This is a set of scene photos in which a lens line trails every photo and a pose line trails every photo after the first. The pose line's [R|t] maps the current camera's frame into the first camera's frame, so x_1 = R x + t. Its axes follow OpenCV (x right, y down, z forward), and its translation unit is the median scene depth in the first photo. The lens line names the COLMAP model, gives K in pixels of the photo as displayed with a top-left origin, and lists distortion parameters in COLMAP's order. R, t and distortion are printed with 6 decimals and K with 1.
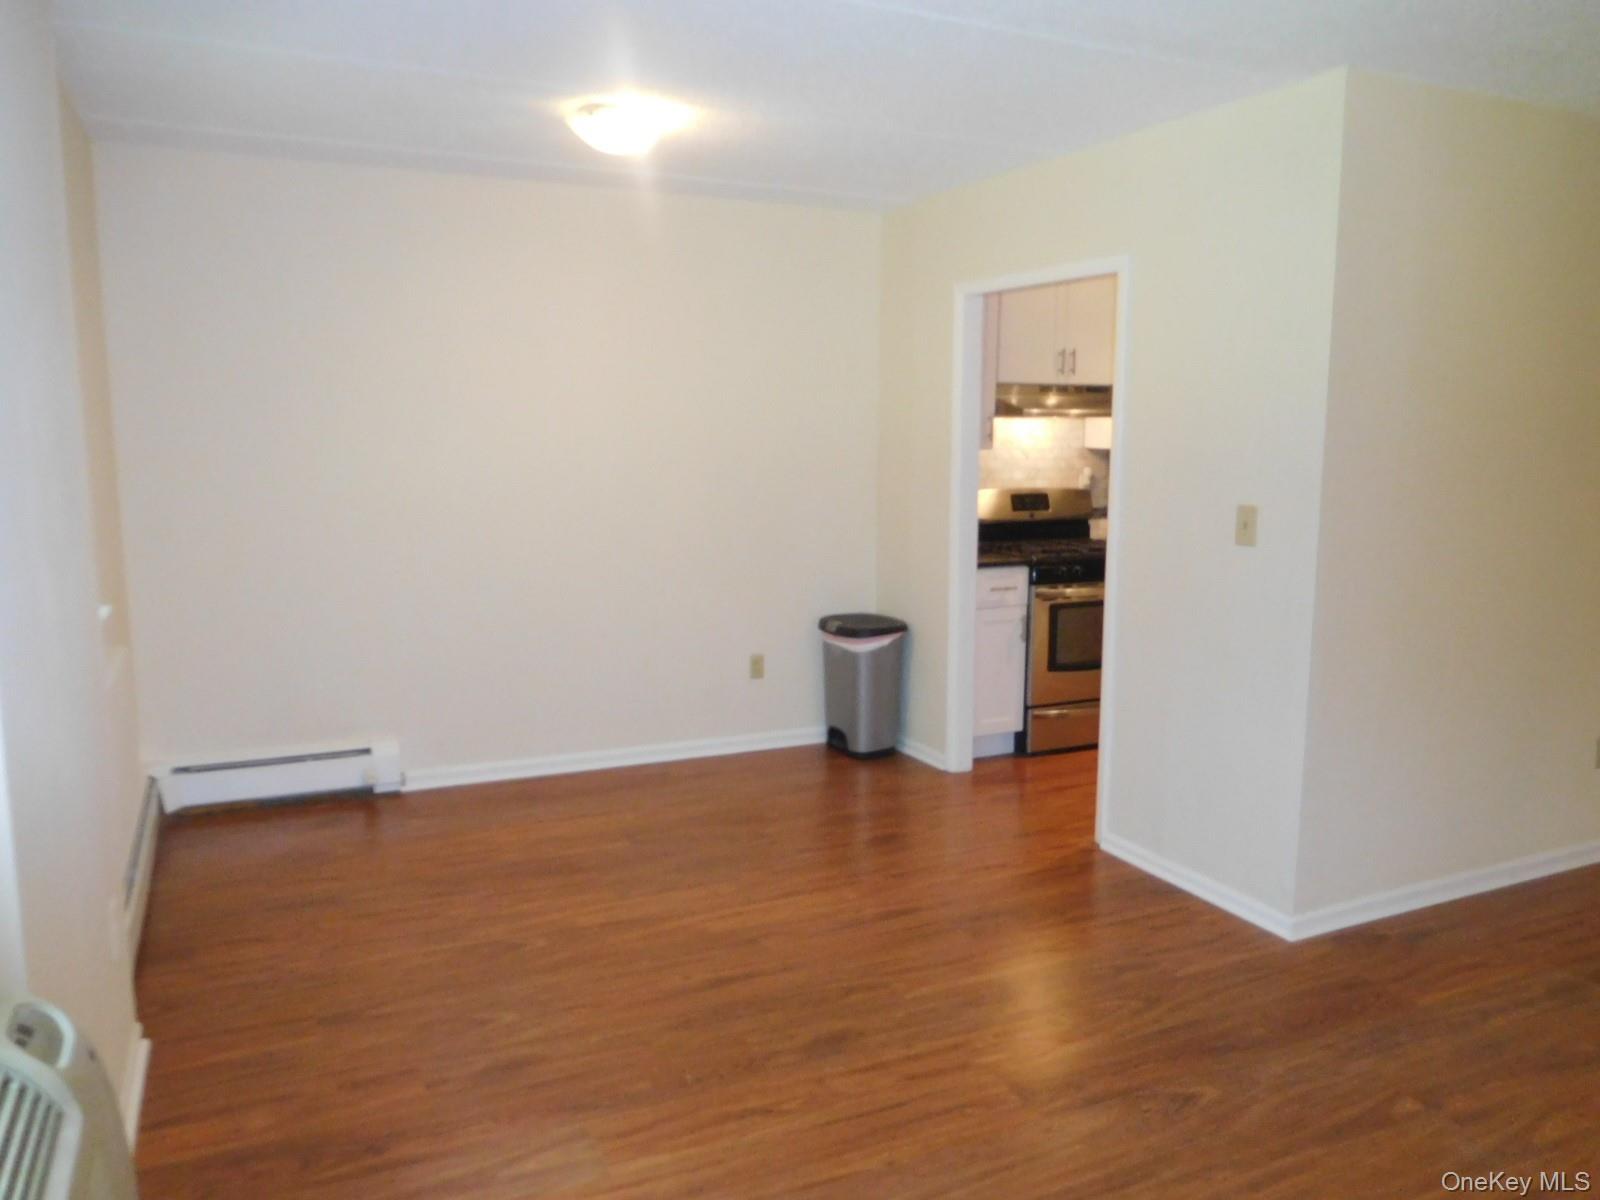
lens RADIAL K [[1170.0, 0, 793.9], [0, 1170.0, 597.9], [0, 0, 1]] dist [-0.024876, -0.005910]
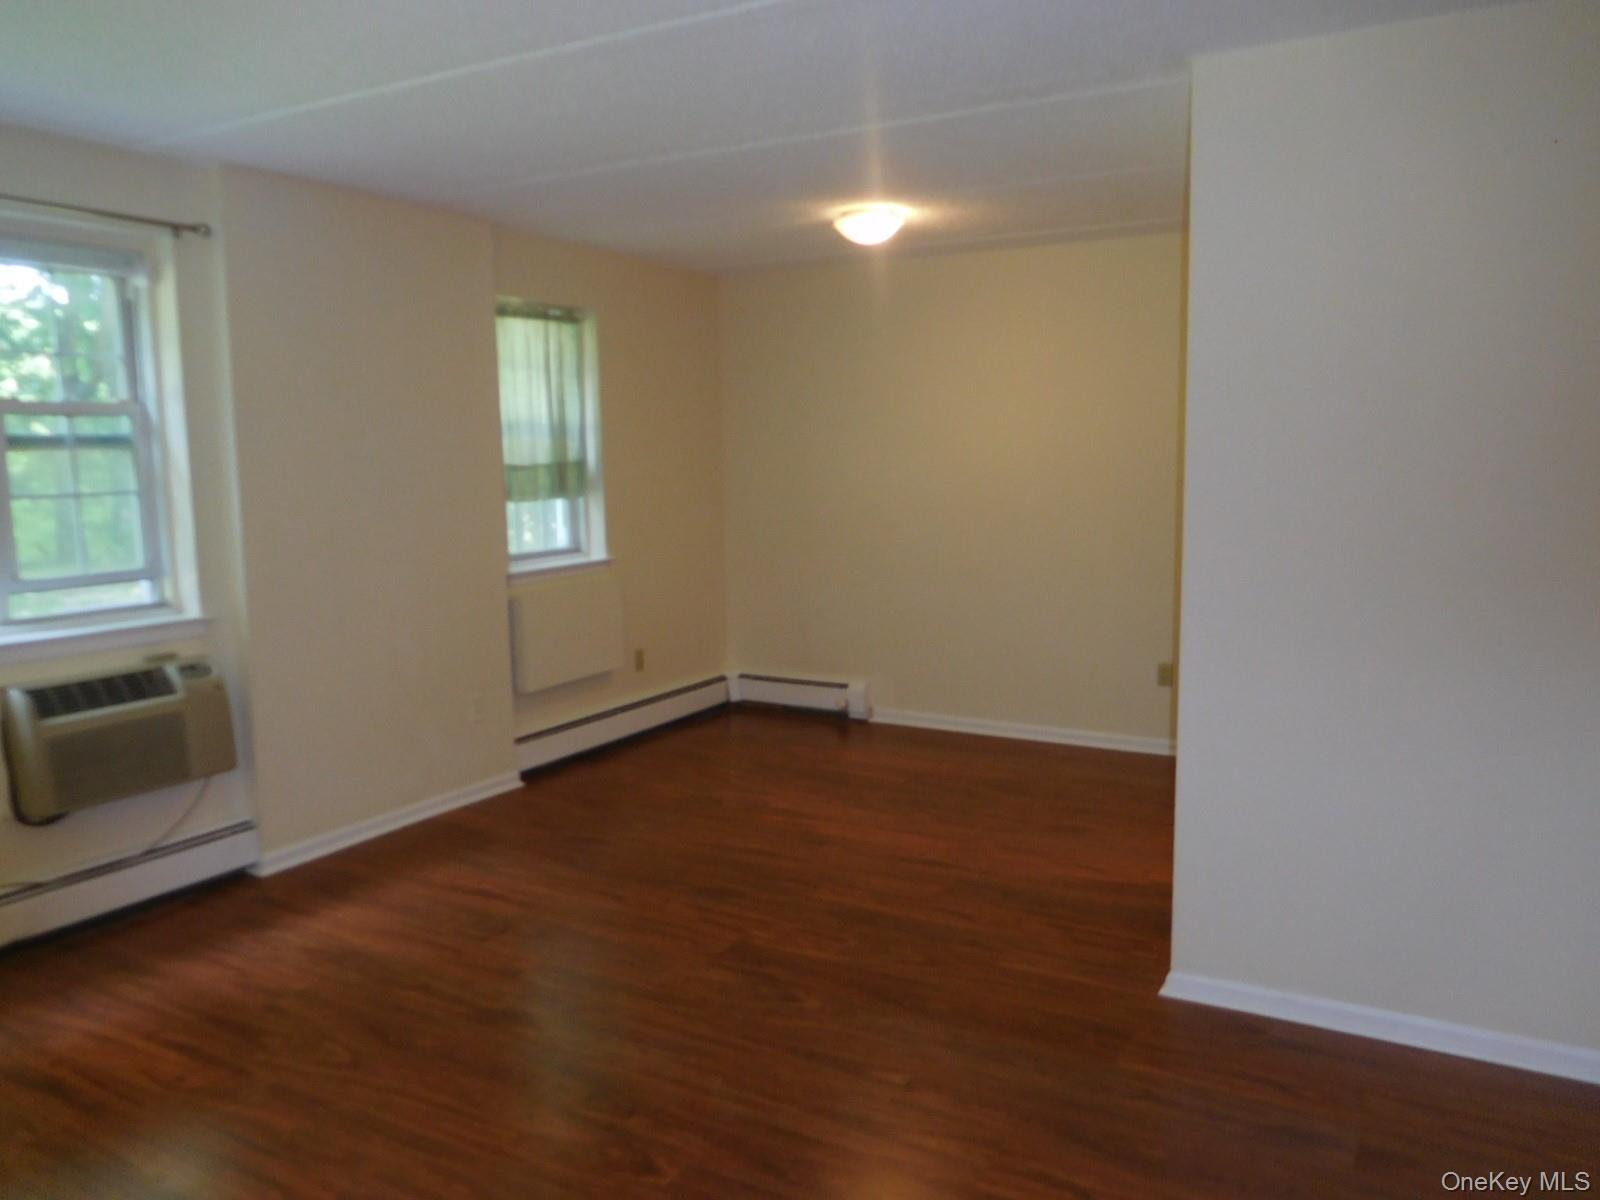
lens RADIAL K [[1170.0, 0, 799.7], [0, 1170.0, 601.1], [0, 0, 1]] dist [-0.024876, -0.005910]
pose [[0.575360, 0.092286, -0.812677, 0.941398], [-0.101868, 0.993963, 0.040752, -0.023148], [0.811532, 0.059339, 0.581287, 0.198984]]
